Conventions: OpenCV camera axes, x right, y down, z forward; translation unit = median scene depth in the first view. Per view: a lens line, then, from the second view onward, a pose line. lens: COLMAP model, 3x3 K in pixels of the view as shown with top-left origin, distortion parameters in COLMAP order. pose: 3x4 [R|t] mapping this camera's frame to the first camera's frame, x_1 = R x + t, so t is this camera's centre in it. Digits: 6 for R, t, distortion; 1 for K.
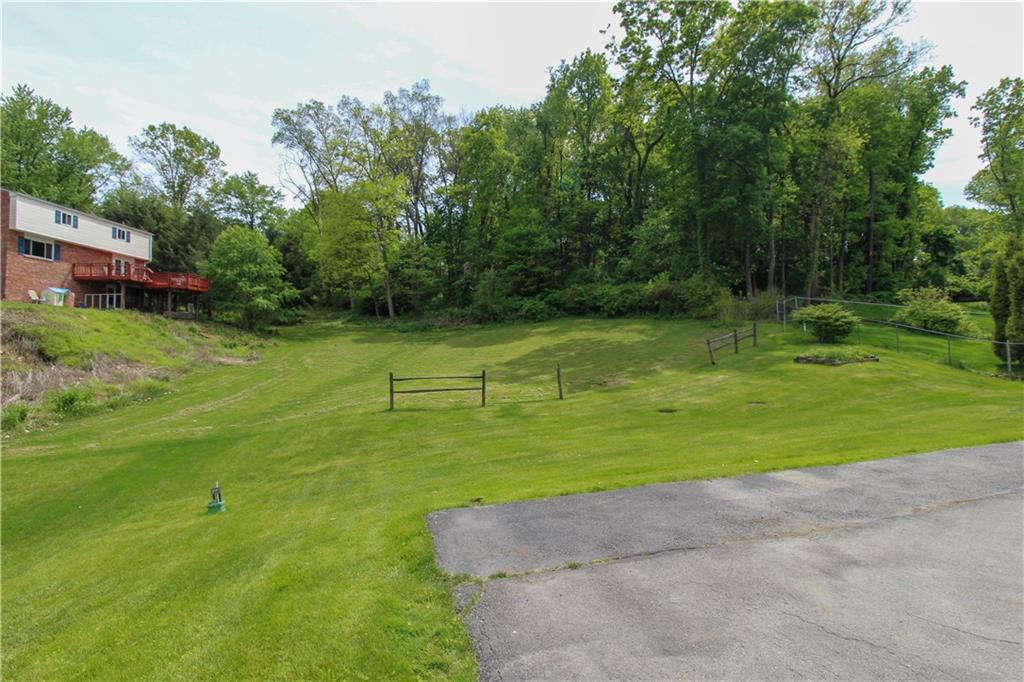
lens RADIAL K [[507.4, 0, 515.6], [0, 507.4, 337.1], [0, 0, 1]] dist [-0.001533, -0.009464]
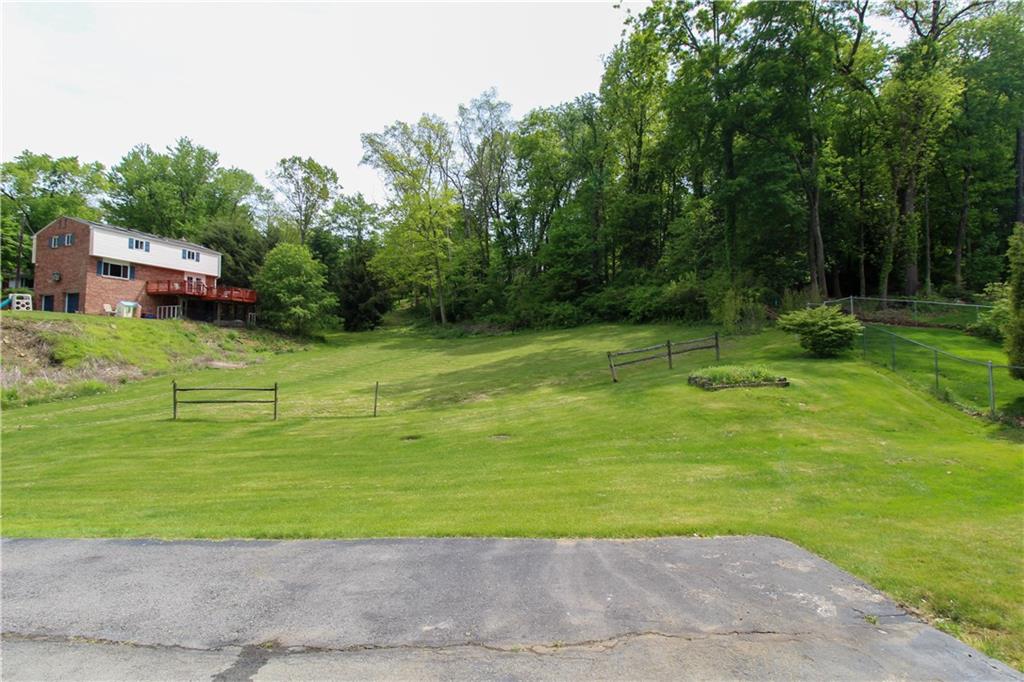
lens RADIAL K [[507.4, 0, 515.6], [0, 507.4, 337.1], [0, 0, 1]] dist [-0.001533, -0.009464]
pose [[0.953443, 0.003867, -0.301549, 0.271073], [-0.006478, 0.999950, -0.007660, -0.006954], [0.301504, 0.009257, 0.953420, 0.091938]]
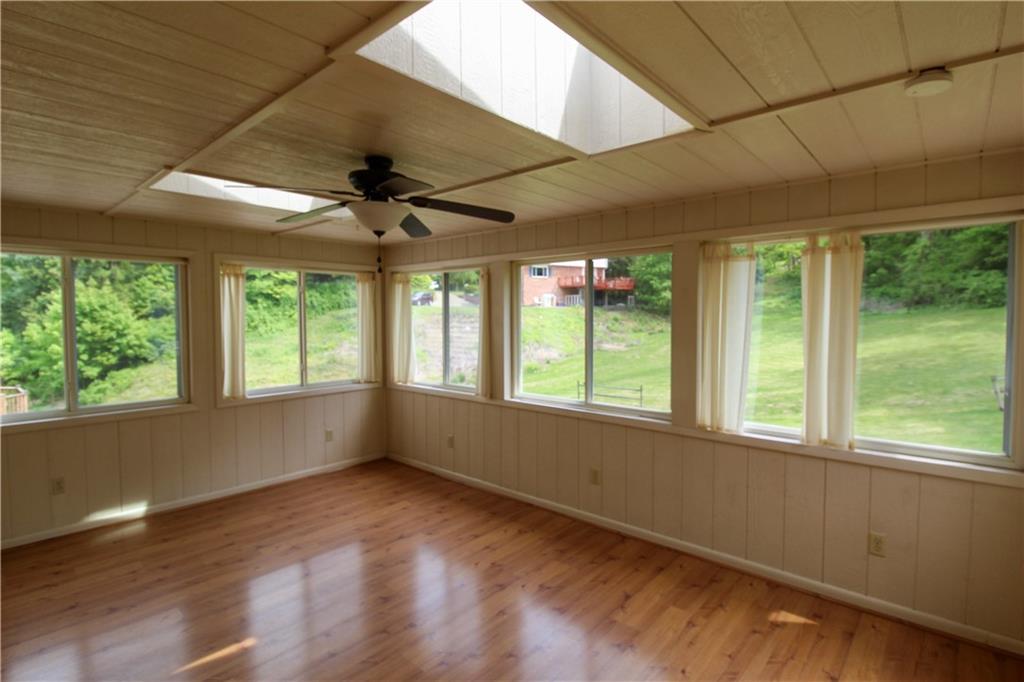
lens RADIAL K [[496.4, 0, 512.0], [0, 496.4, 341.0], [0, 0, 1]] dist [0.001227, -0.011369]
pose [[0.516188, 0.058722, -0.854460, 0.344074], [0.024342, 0.996238, 0.083171, -0.065200], [0.856129, -0.063731, 0.512817, 0.032882]]
